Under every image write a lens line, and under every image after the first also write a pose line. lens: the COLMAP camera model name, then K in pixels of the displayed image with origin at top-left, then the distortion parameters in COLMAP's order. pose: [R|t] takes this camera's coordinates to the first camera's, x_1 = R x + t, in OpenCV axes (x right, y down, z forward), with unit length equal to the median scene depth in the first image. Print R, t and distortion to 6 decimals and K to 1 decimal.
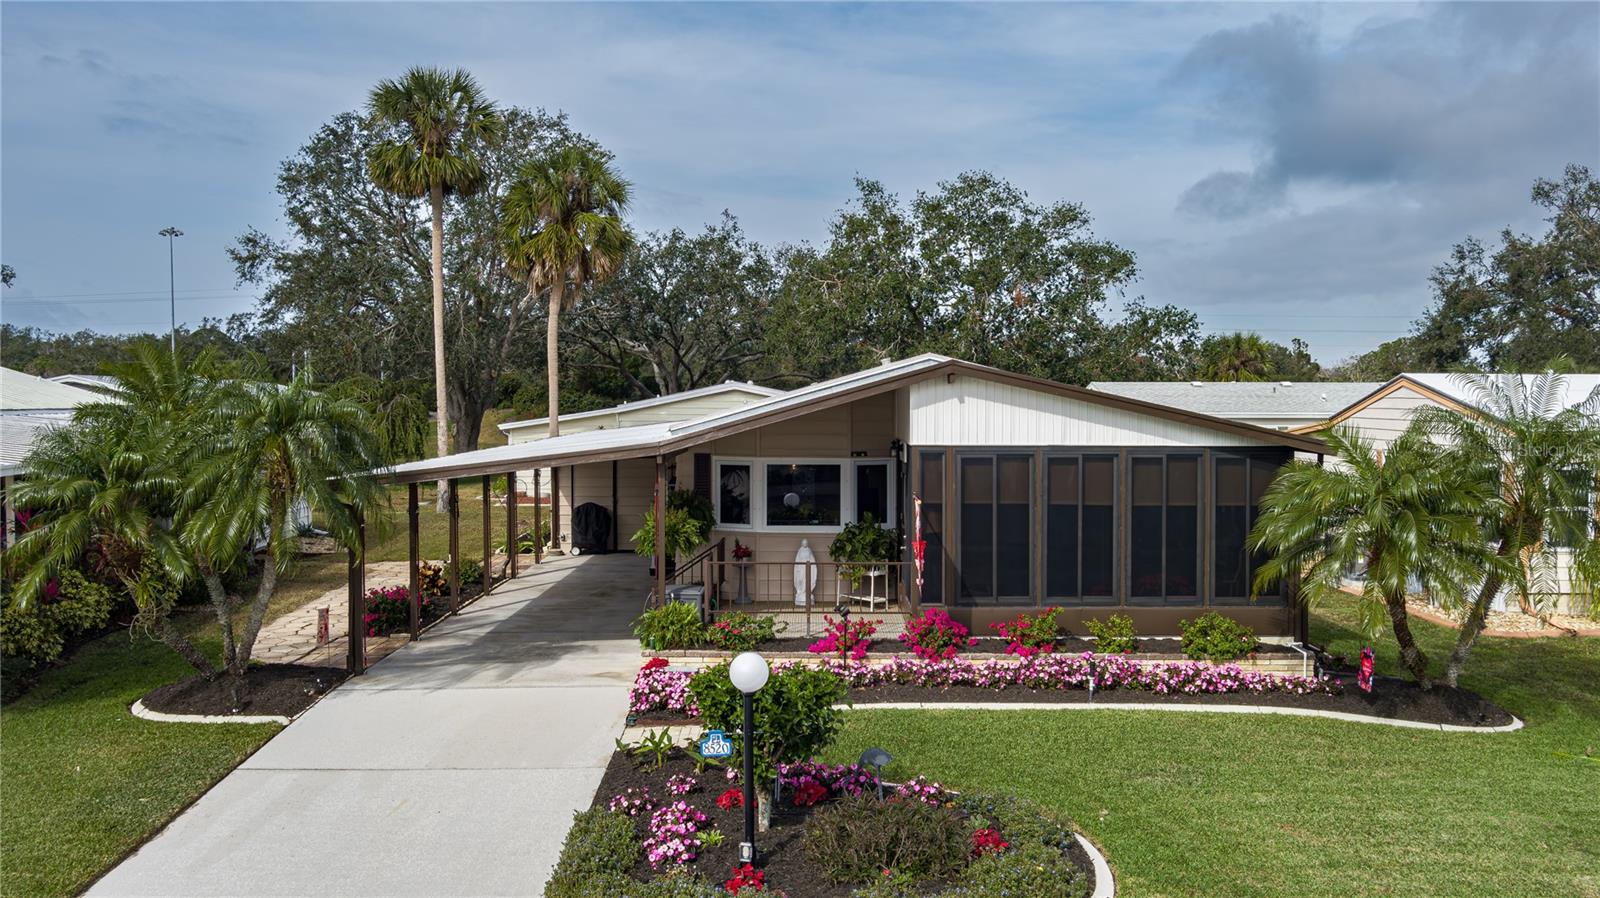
lens RADIAL K [[1360.2, 0, 800.0], [0, 1360.2, 449.0], [0, 0, 1]] dist [-0.050010, -0.001613]
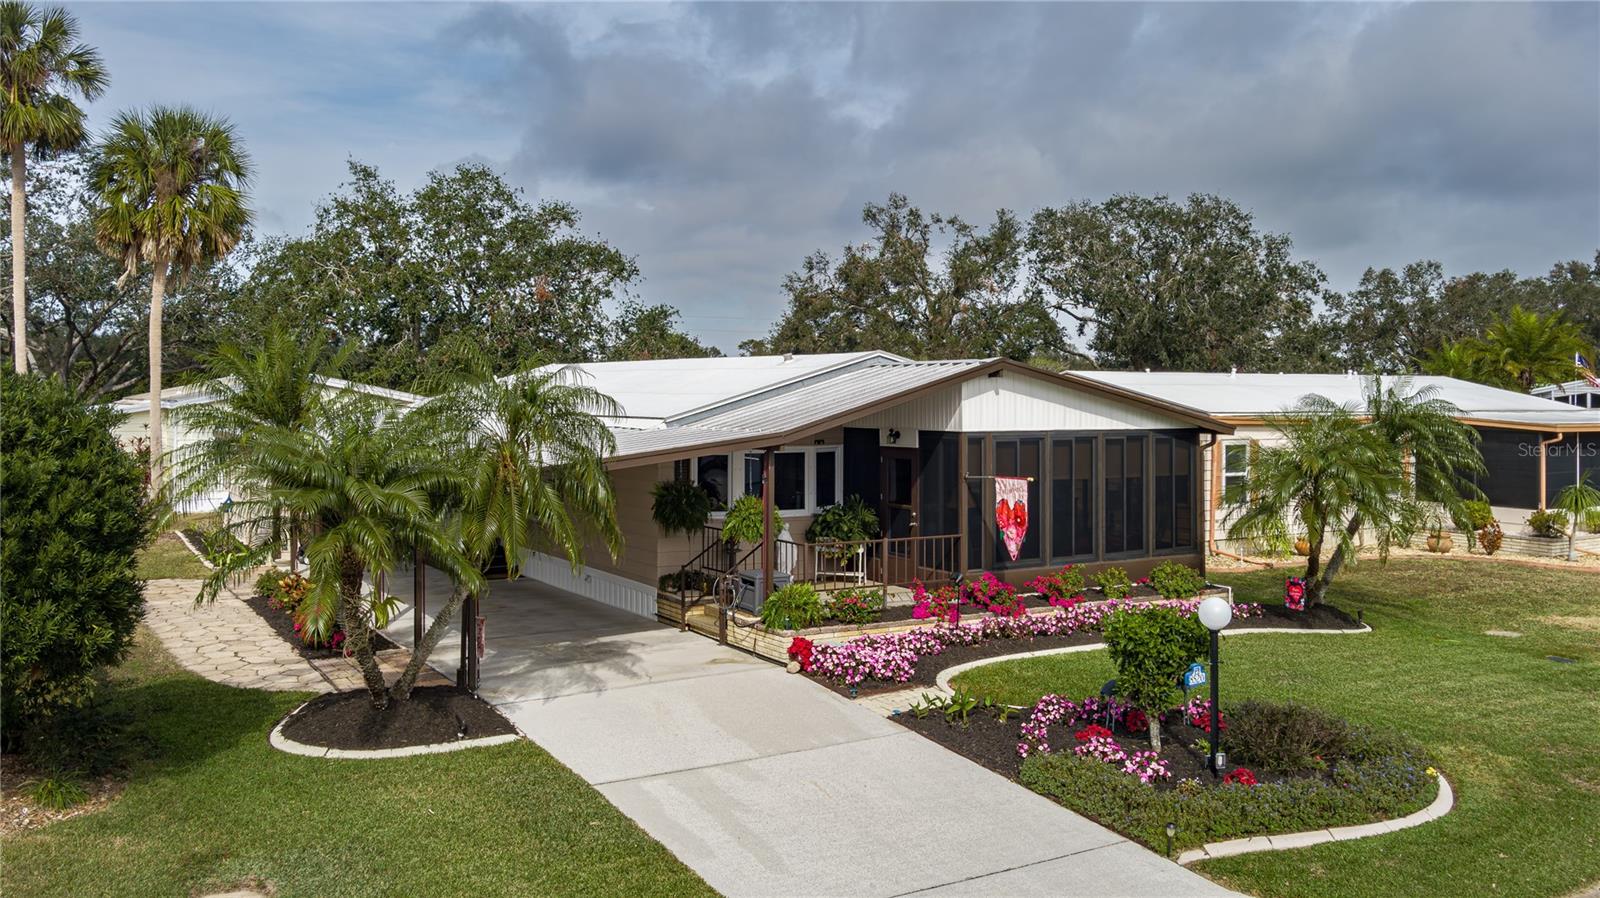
lens RADIAL K [[1378.0, 0, 794.9], [0, 1378.0, 391.5], [0, 0, 1]] dist [-0.036139, -0.005189]
pose [[0.857434, 0.000441, 0.514594, -0.556903], [0.019218, 0.999275, -0.032879, -0.001008], [-0.514235, 0.038081, 0.856804, 0.068277]]
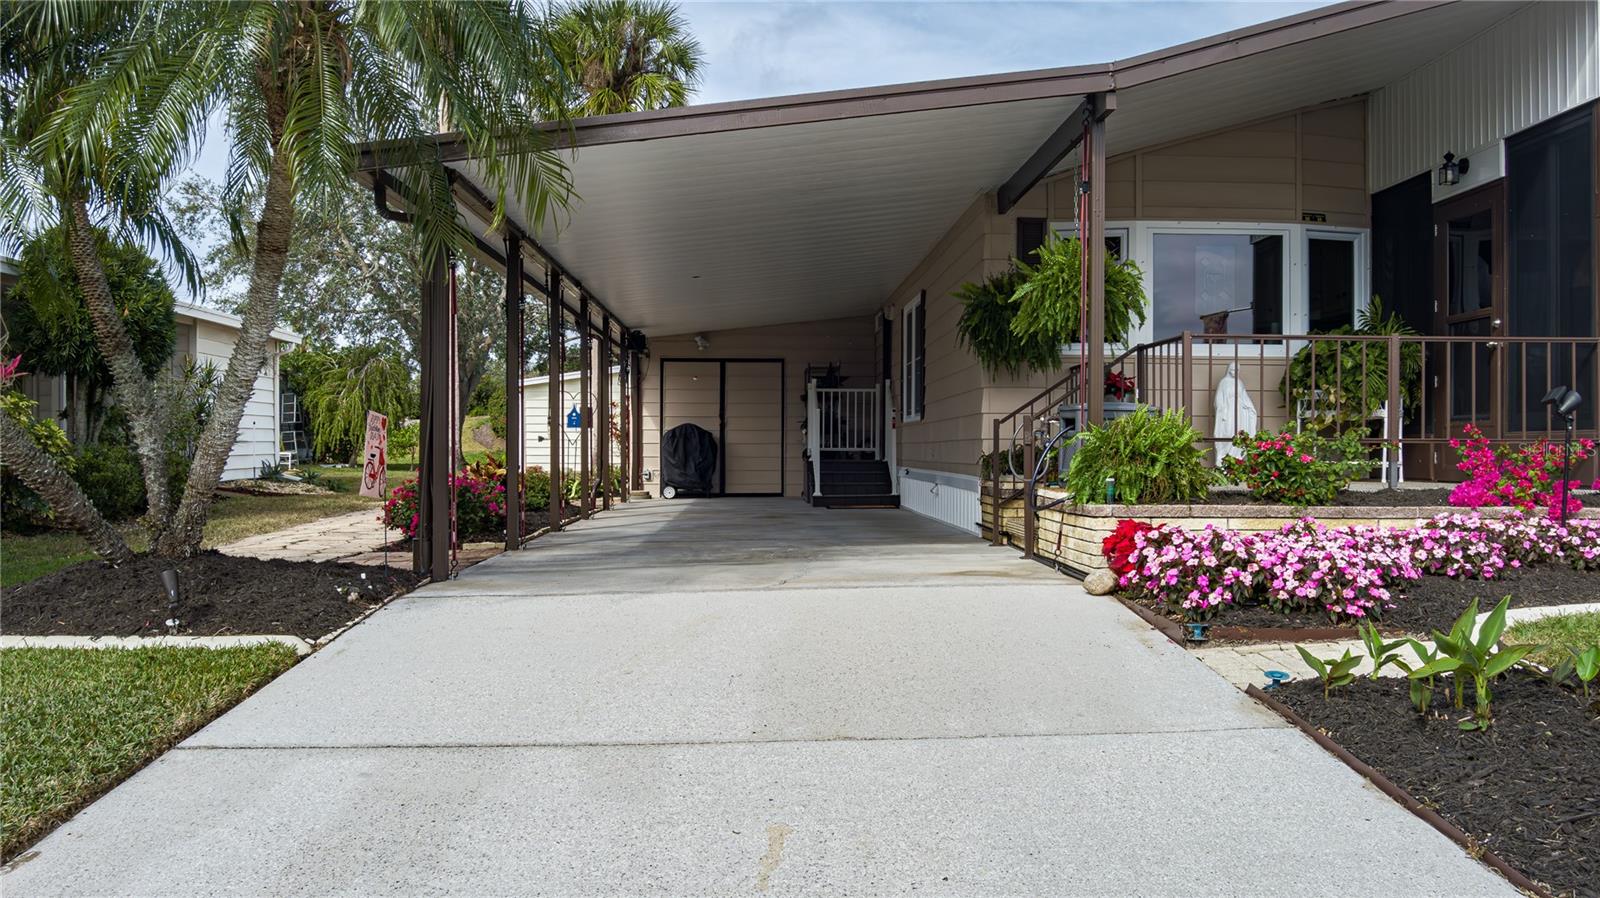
lens RADIAL K [[1362.0, 0, 811.6], [0, 1362.0, 455.4], [0, 0, 1]] dist [-0.043019, 0.005650]
pose [[0.998777, 0.002237, 0.049397, -0.198668], [-0.000534, 0.999406, -0.034461, 0.125893], [-0.049445, 0.034393, 0.998185, 0.468410]]
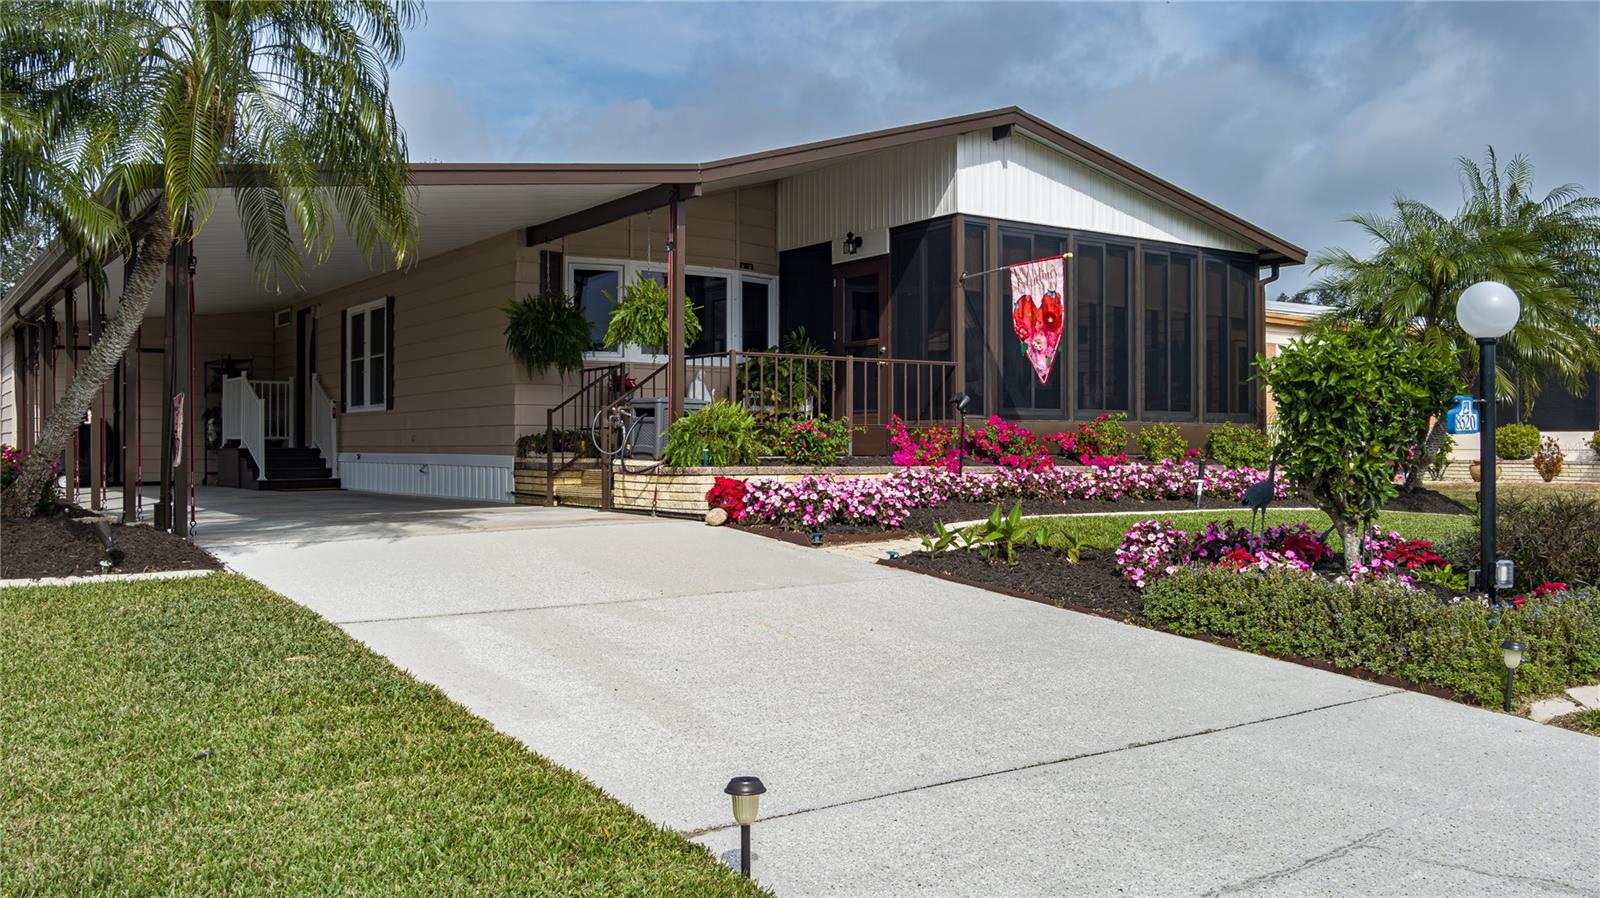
lens RADIAL K [[1362.0, 0, 811.6], [0, 1362.0, 455.4], [0, 0, 1]] dist [-0.043019, 0.005650]
pose [[0.812281, -0.001891, 0.583263, -0.393511], [0.021365, 0.999420, -0.026515, 0.137886], [-0.582874, 0.033999, 0.811851, 0.360960]]
